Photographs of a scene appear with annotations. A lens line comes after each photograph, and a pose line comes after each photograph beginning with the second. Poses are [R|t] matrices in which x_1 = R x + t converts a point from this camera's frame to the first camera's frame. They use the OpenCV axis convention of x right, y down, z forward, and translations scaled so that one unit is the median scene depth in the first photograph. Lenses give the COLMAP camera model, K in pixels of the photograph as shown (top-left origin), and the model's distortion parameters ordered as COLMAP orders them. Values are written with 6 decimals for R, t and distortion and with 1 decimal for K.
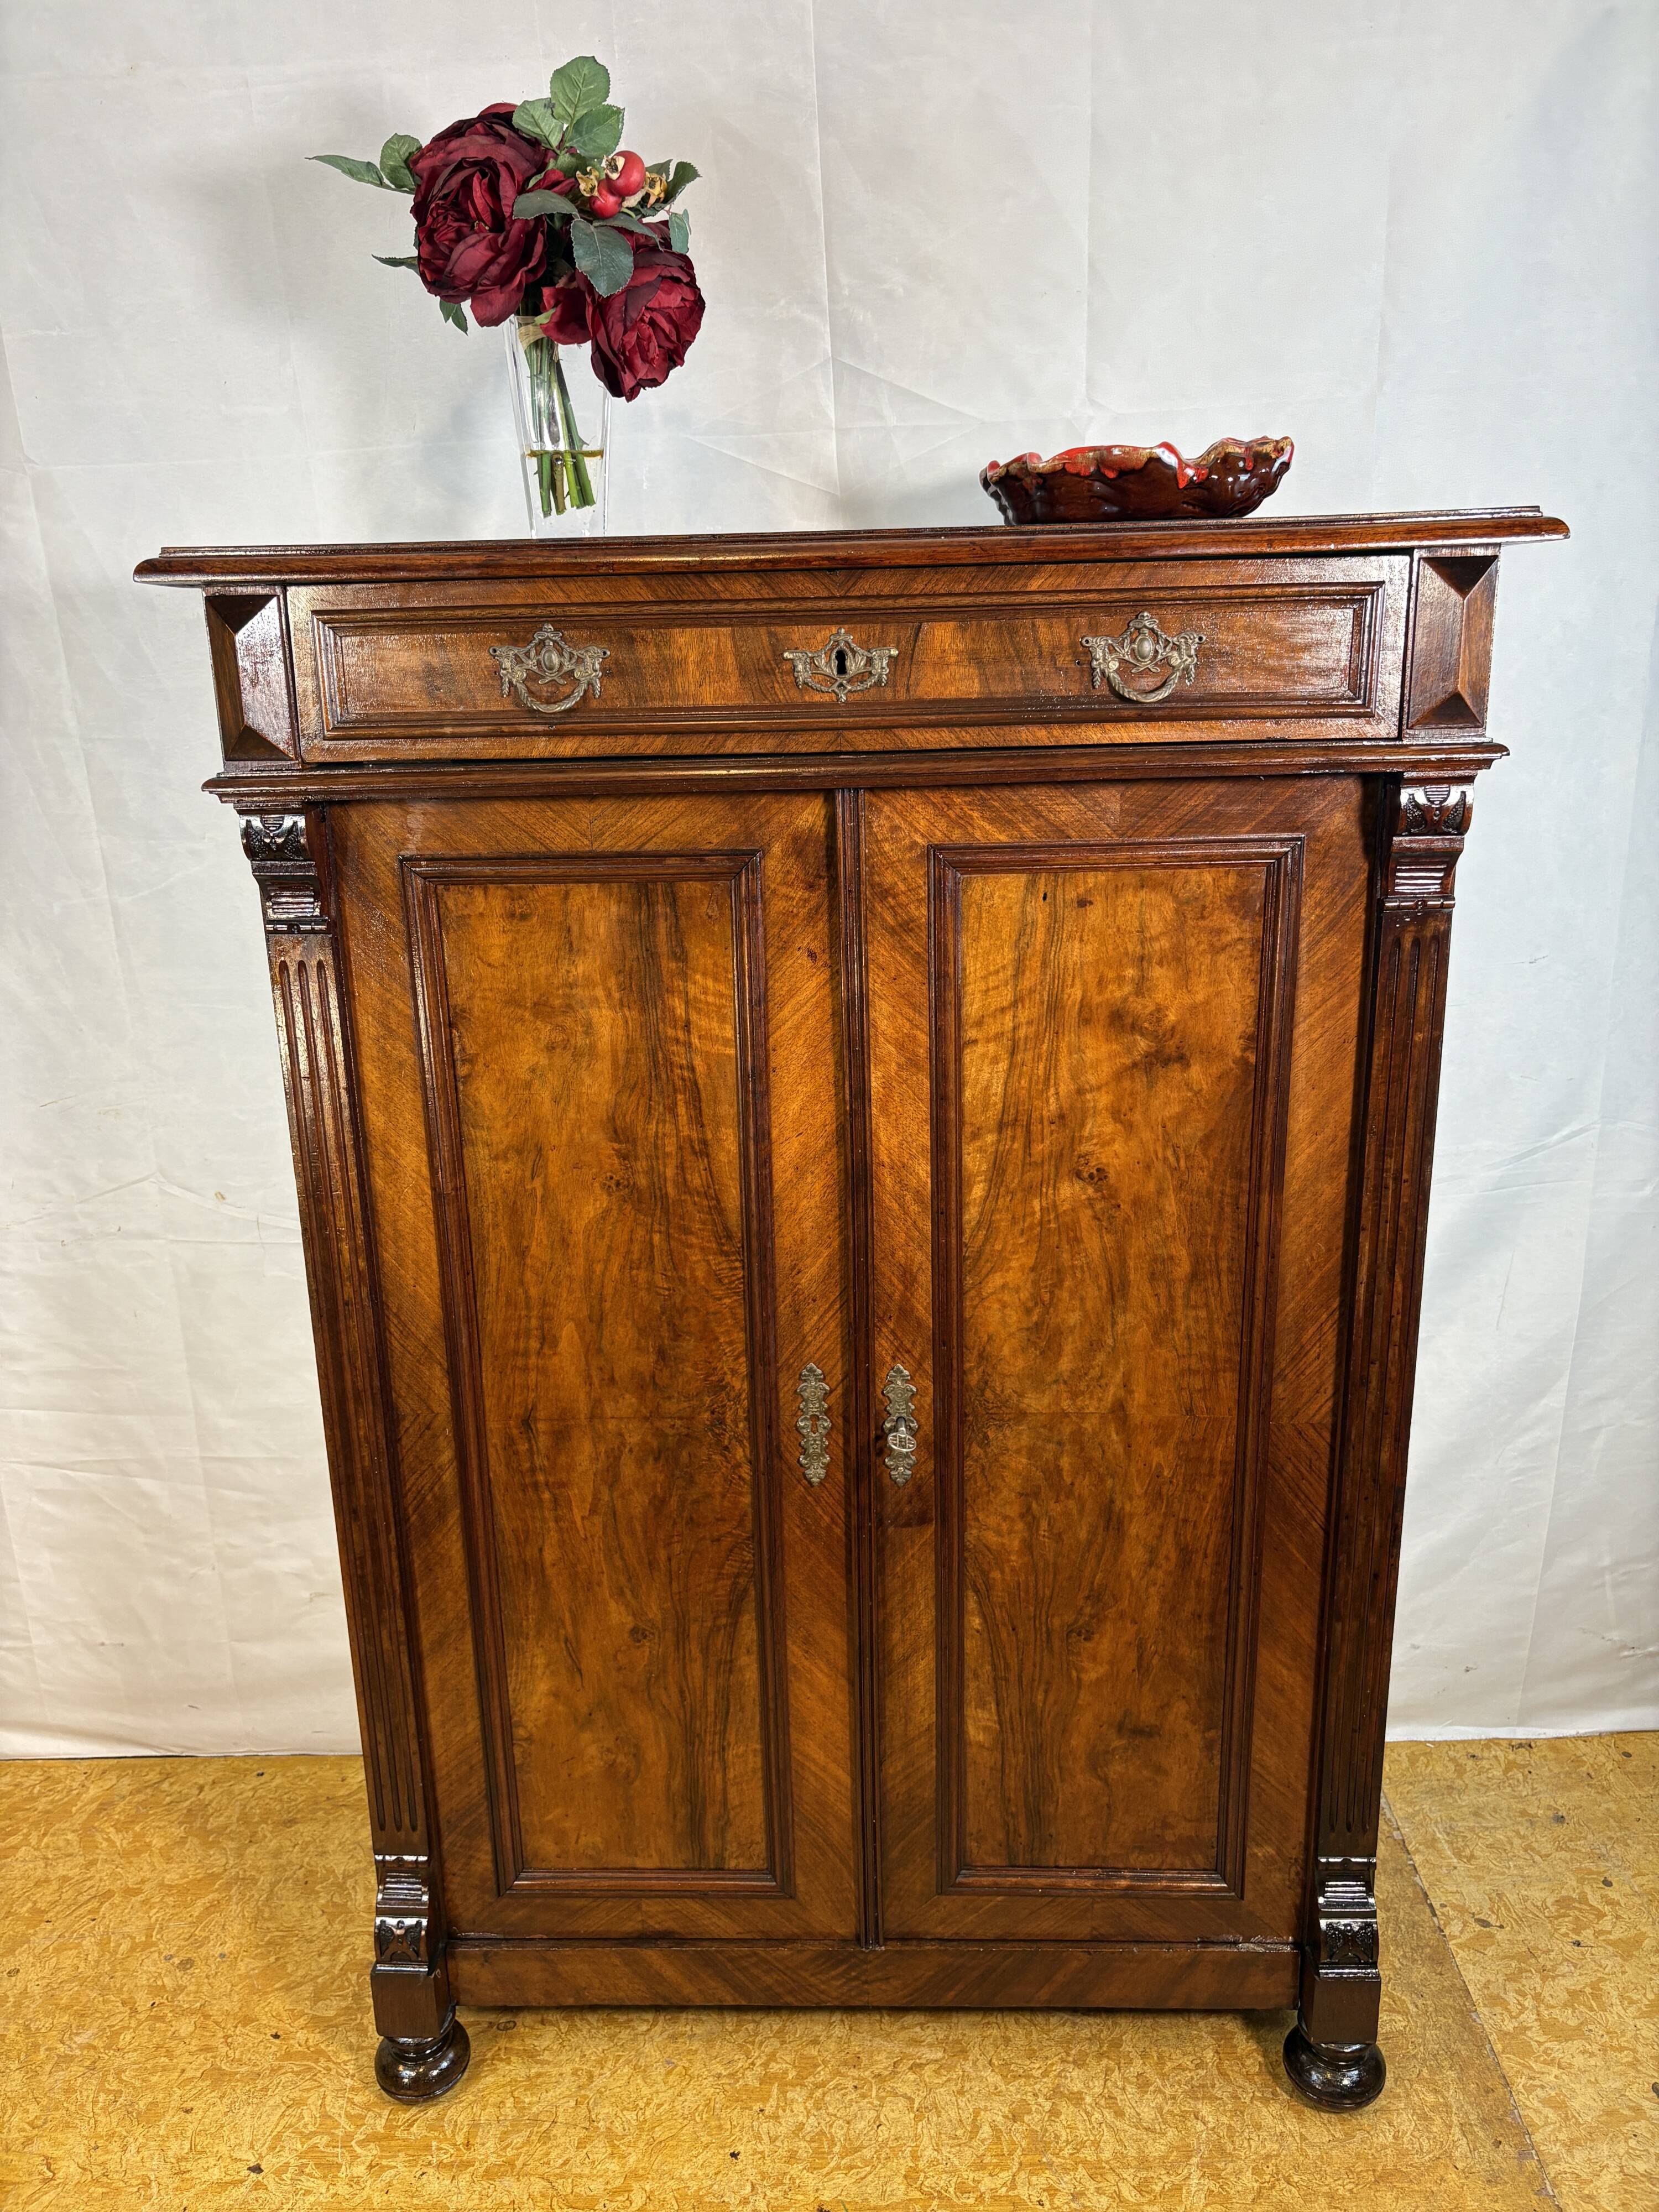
lens RADIAL K [[1673.7, 0, 823.8], [0, 1673.7, 1115.0], [0, 0, 1]] dist [0.061701, -0.085884]
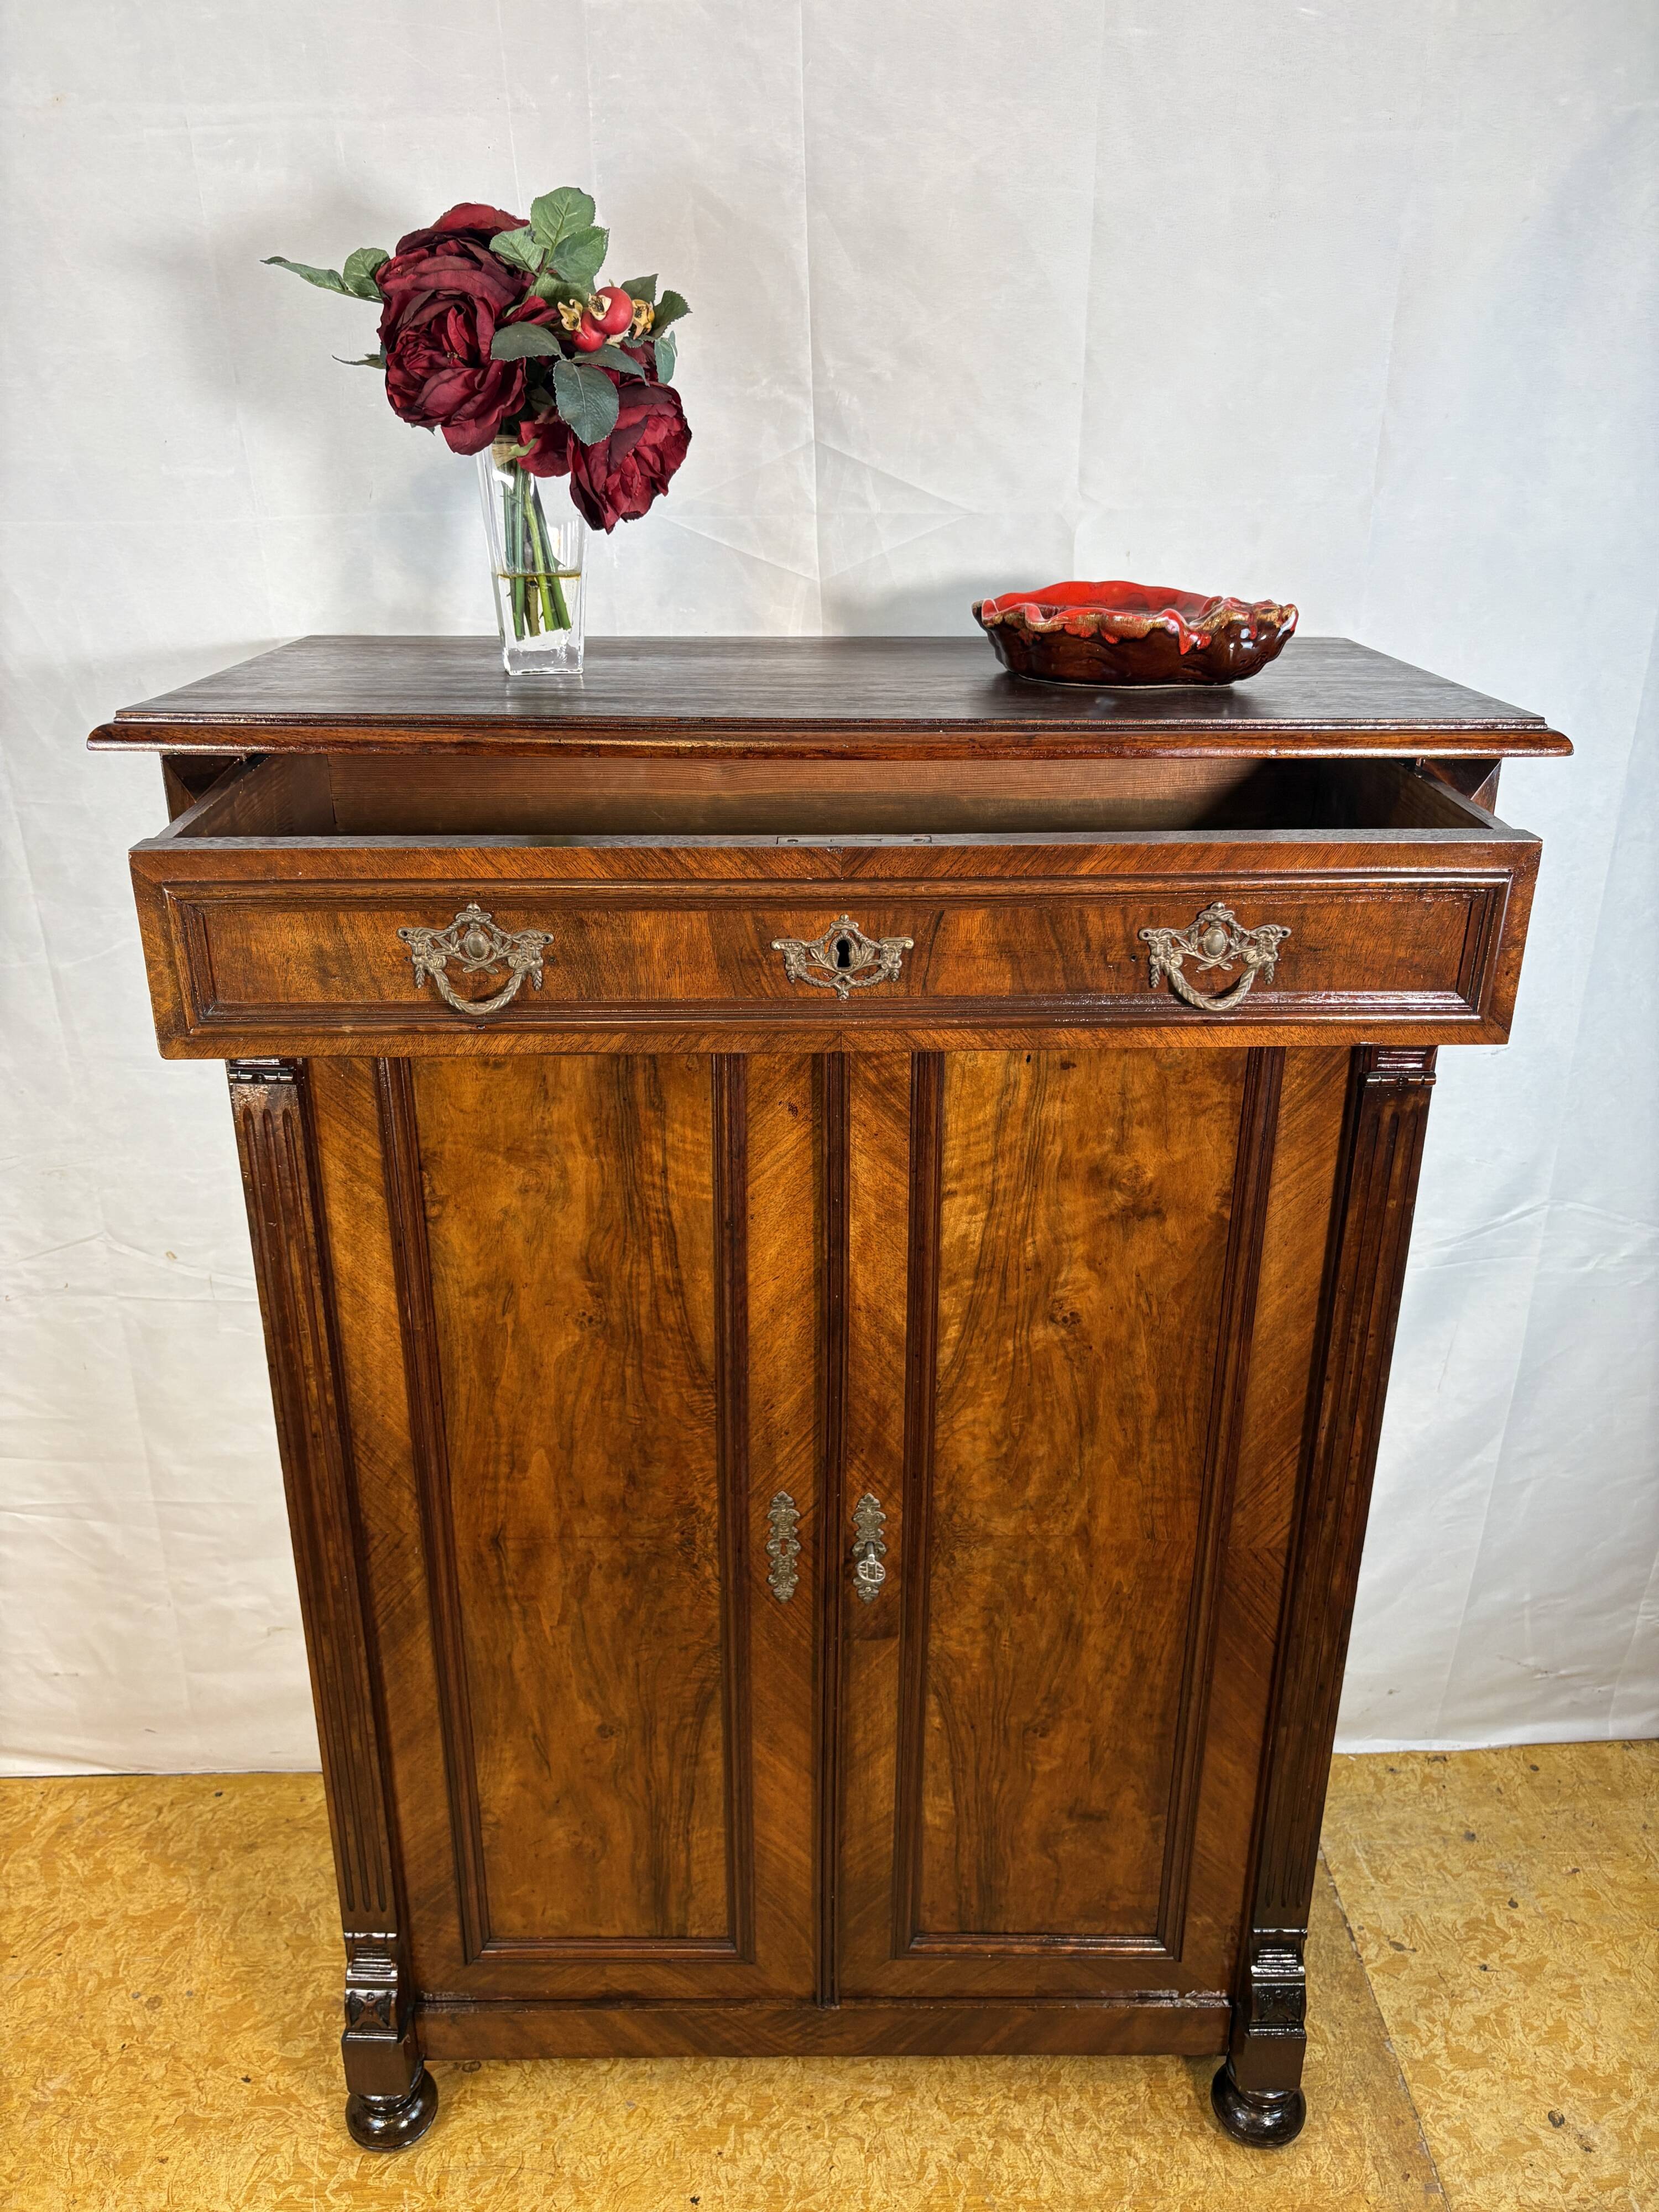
lens RADIAL K [[1674.5, 0, 833.6], [0, 1674.5, 1111.7], [0, 0, 1]] dist [0.060311, -0.083335]
pose [[0.998583, 0.012123, 0.051816, -0.032317], [-0.017077, 0.995210, 0.096256, -0.179610], [-0.050401, -0.097004, 0.994007, 0.016059]]
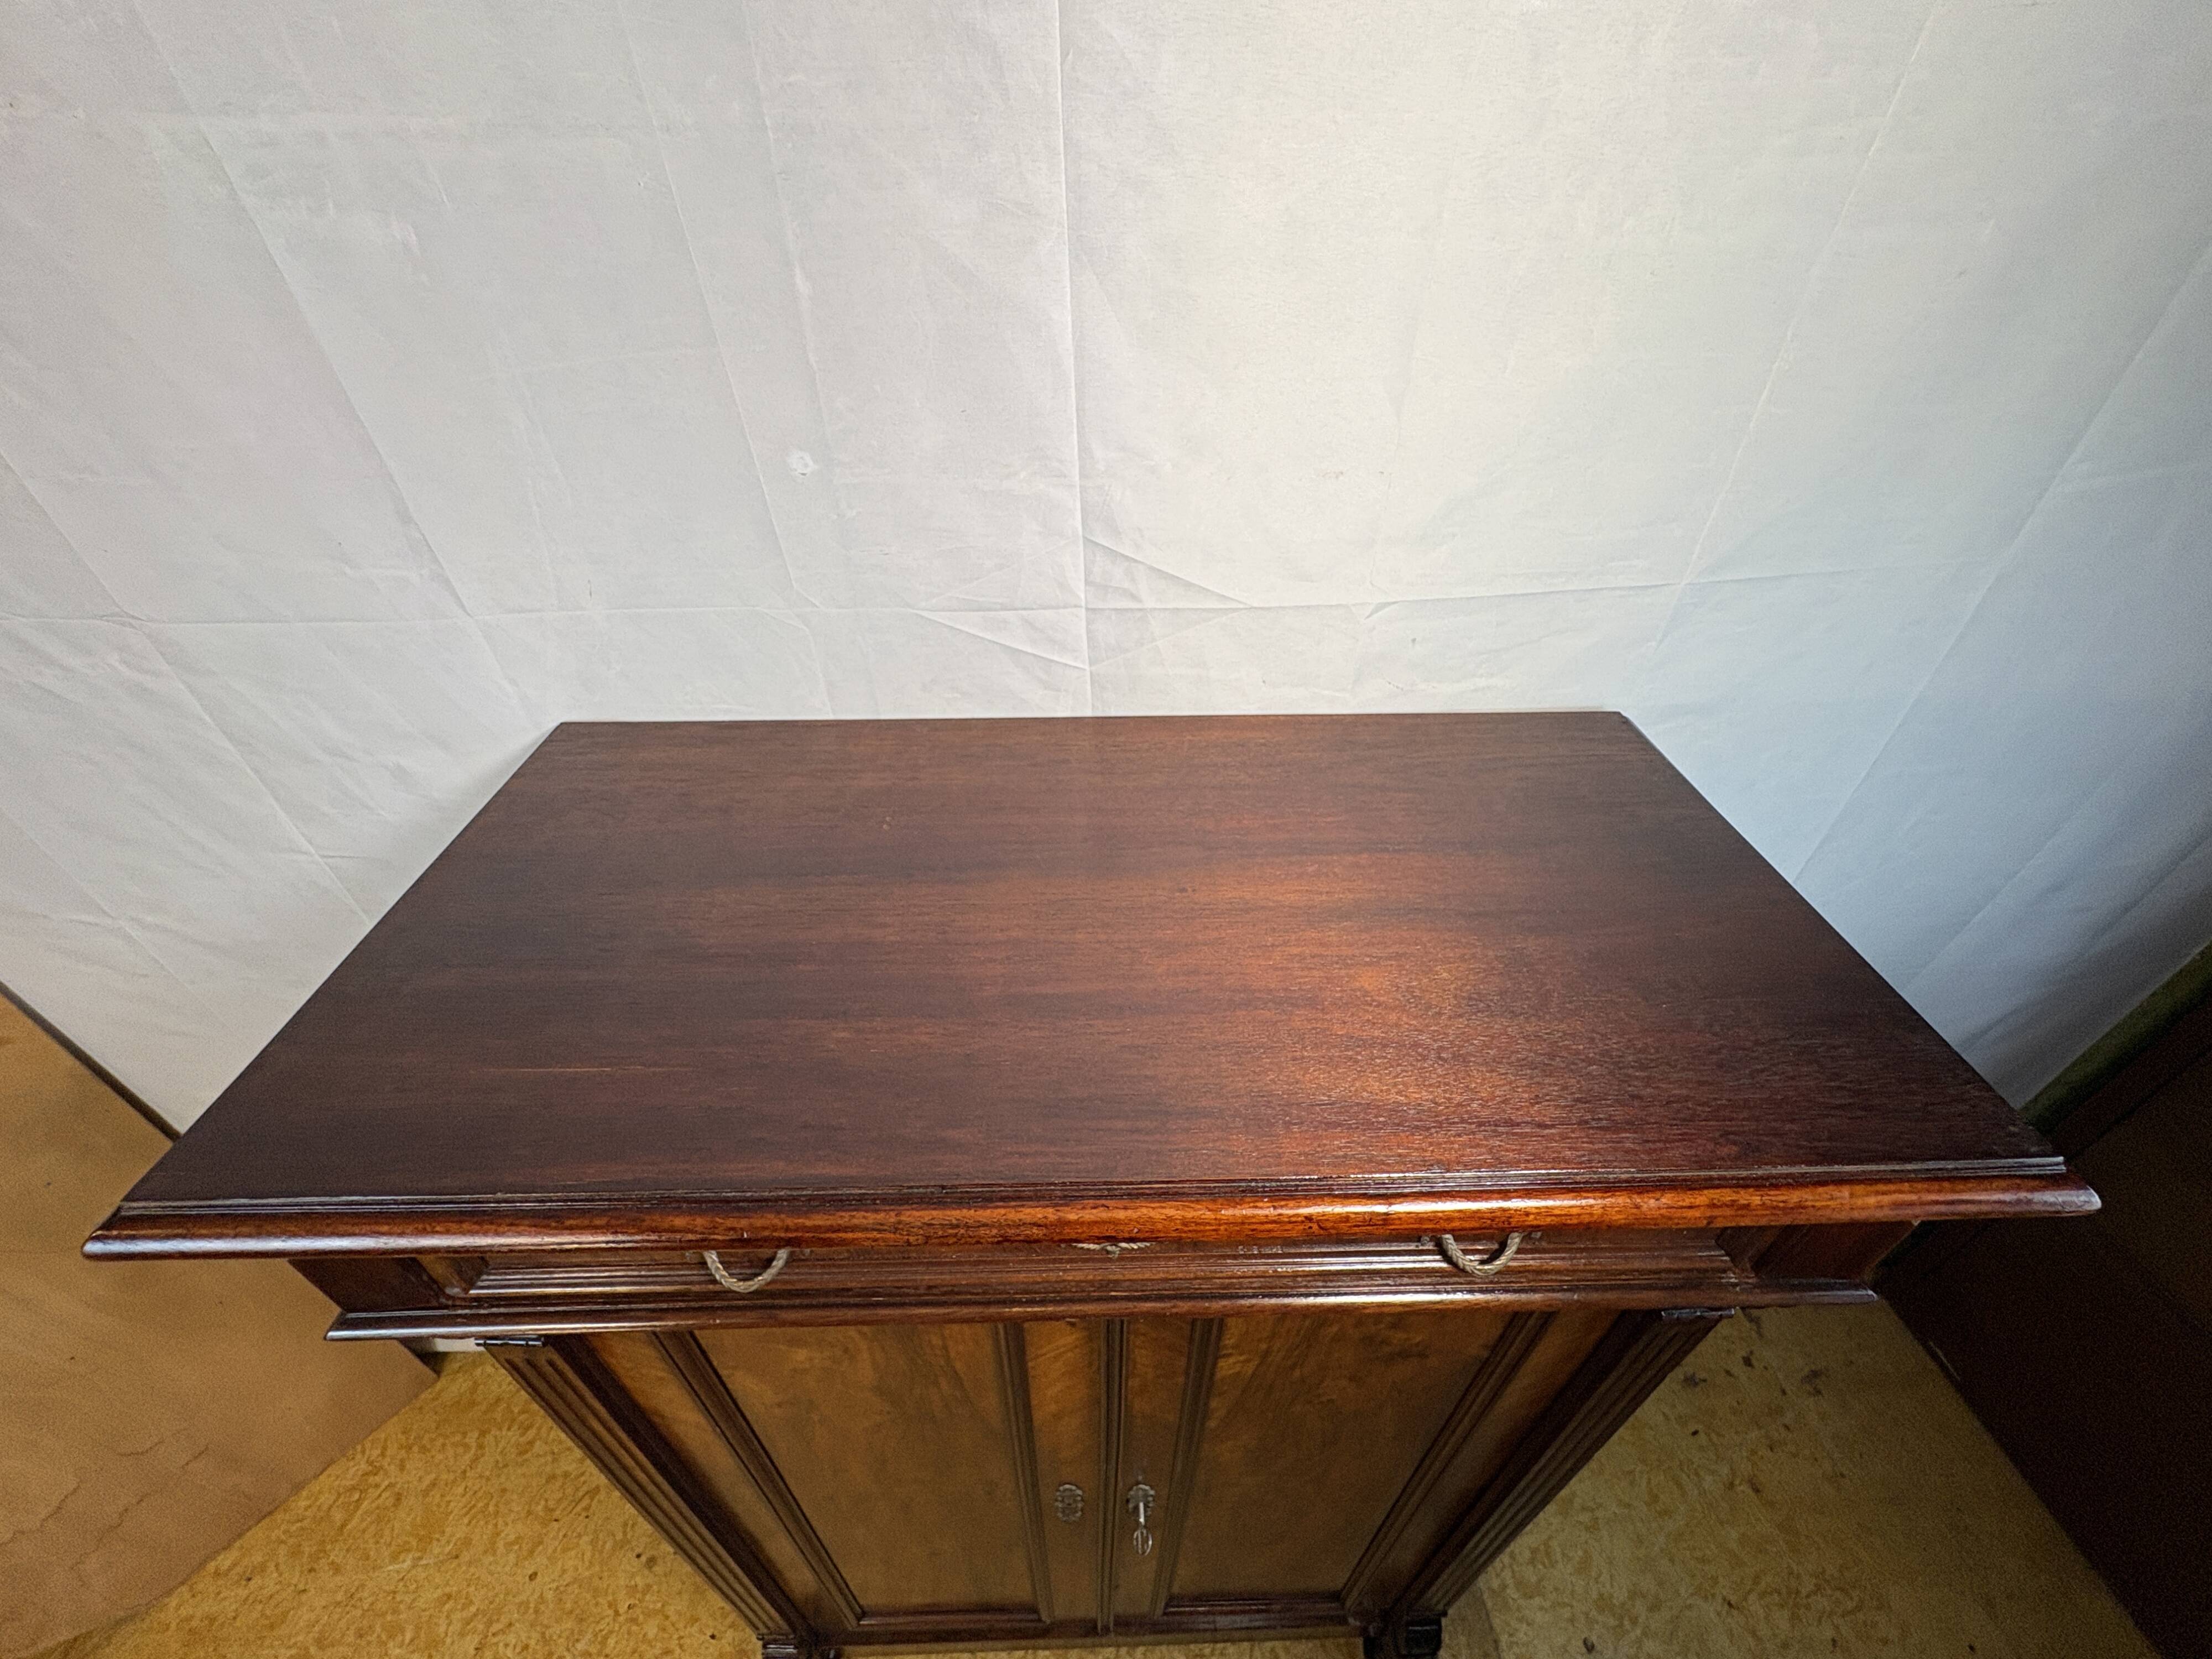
lens RADIAL K [[884.2, 0, 1108.7], [0, 884.2, 825.3], [0, 0, 1]] dist [-0.001880, -0.000203]
pose [[0.997373, -0.013079, 0.071248, -0.017117], [-0.012996, 0.935299, 0.353620, -0.516759], [-0.071263, -0.353617, 0.932672, 0.590997]]
